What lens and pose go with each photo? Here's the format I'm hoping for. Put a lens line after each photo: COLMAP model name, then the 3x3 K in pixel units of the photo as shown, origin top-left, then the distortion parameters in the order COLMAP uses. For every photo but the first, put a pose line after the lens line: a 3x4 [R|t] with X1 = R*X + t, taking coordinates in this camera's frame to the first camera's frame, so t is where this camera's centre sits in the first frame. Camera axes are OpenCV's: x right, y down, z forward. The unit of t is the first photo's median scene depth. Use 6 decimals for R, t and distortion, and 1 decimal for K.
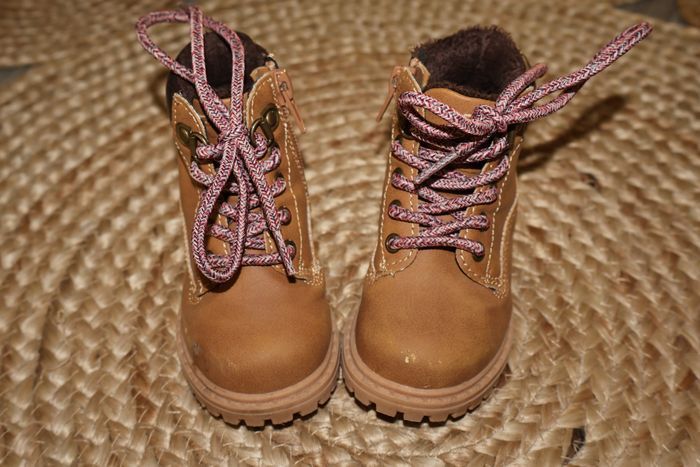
lens RADIAL K [[715.6, 0, 350.0], [0, 715.6, 233.5], [0, 0, 1]] dist [-0.003392, 0.000398]
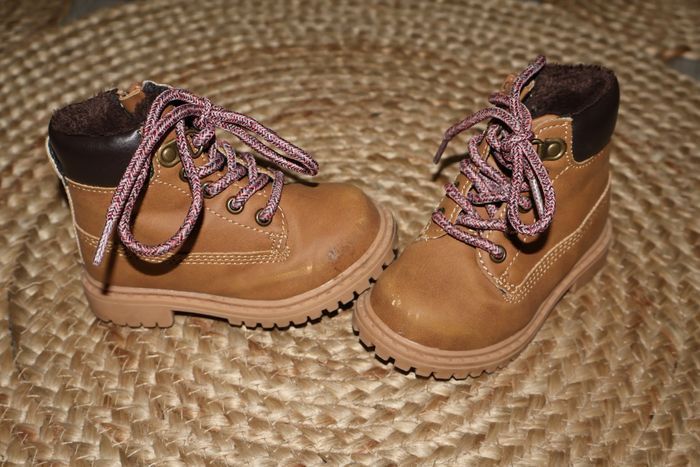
lens RADIAL K [[851.6, 0, 350.0], [0, 851.6, 233.5], [0, 0, 1]] dist [-0.028011, -0.020024]
pose [[0.977739, -0.119765, 0.172287, -0.128431], [0.132687, 0.988991, -0.065512, 0.159095], [-0.162544, 0.086914, 0.982866, -0.304616]]
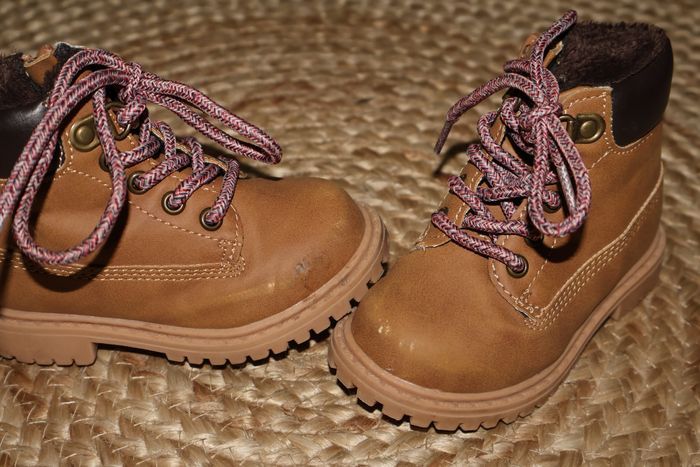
lens RADIAL K [[1023.4, 0, 350.0], [0, 1023.4, 233.5], [0, 0, 1]] dist [-0.019206, -0.027147]
pose [[0.977270, -0.115946, 0.177483, -0.093846], [0.135738, 0.985300, -0.103731, 0.188321], [-0.162846, 0.125464, 0.978642, -0.222395]]
